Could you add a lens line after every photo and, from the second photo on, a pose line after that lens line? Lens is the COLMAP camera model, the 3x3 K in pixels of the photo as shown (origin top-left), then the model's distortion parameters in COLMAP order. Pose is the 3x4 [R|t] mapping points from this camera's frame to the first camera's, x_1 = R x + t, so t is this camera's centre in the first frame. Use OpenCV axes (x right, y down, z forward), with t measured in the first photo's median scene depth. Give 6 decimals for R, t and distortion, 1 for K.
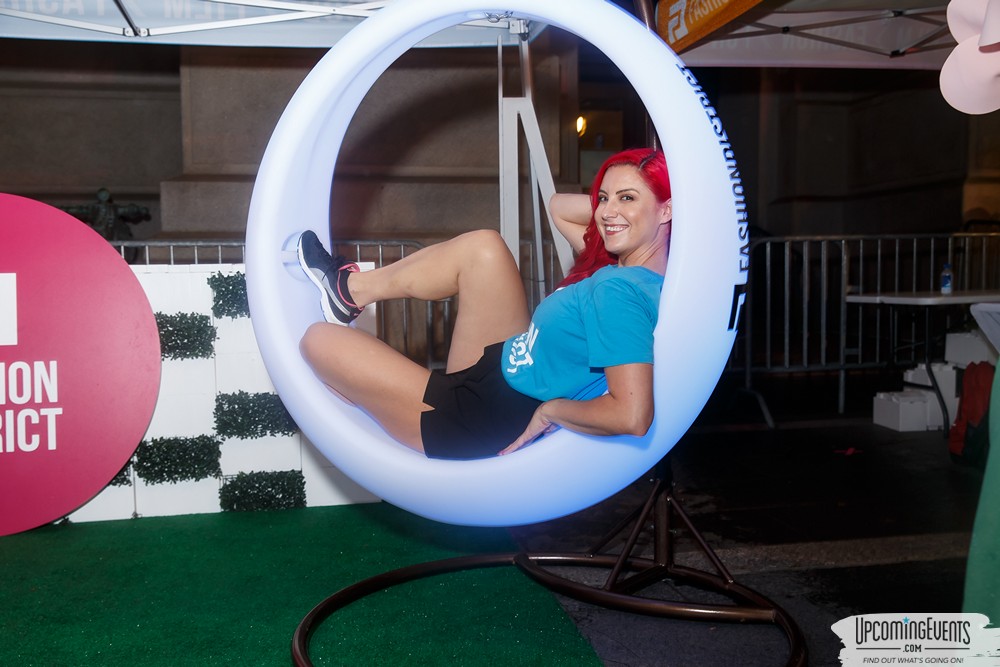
lens RADIAL K [[1069.1, 0, 503.4], [0, 1069.1, 332.5], [0, 0, 1]] dist [0.075142, 0.000000]
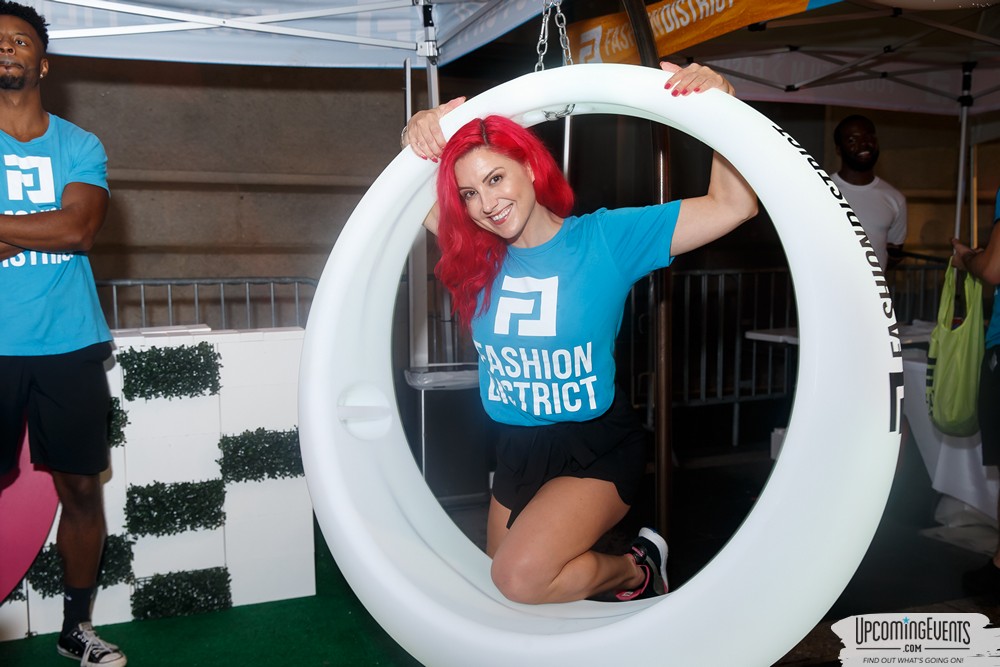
lens RADIAL K [[1069.1, 0, 497.6], [0, 1069.1, 335.0], [0, 0, 1]] dist [0.075142, 0.000000]
pose [[0.980290, -0.008329, 0.197388, -0.144146], [-0.000160, 0.999077, 0.042953, -0.101417], [-0.197563, -0.042138, 0.979384, 0.094479]]
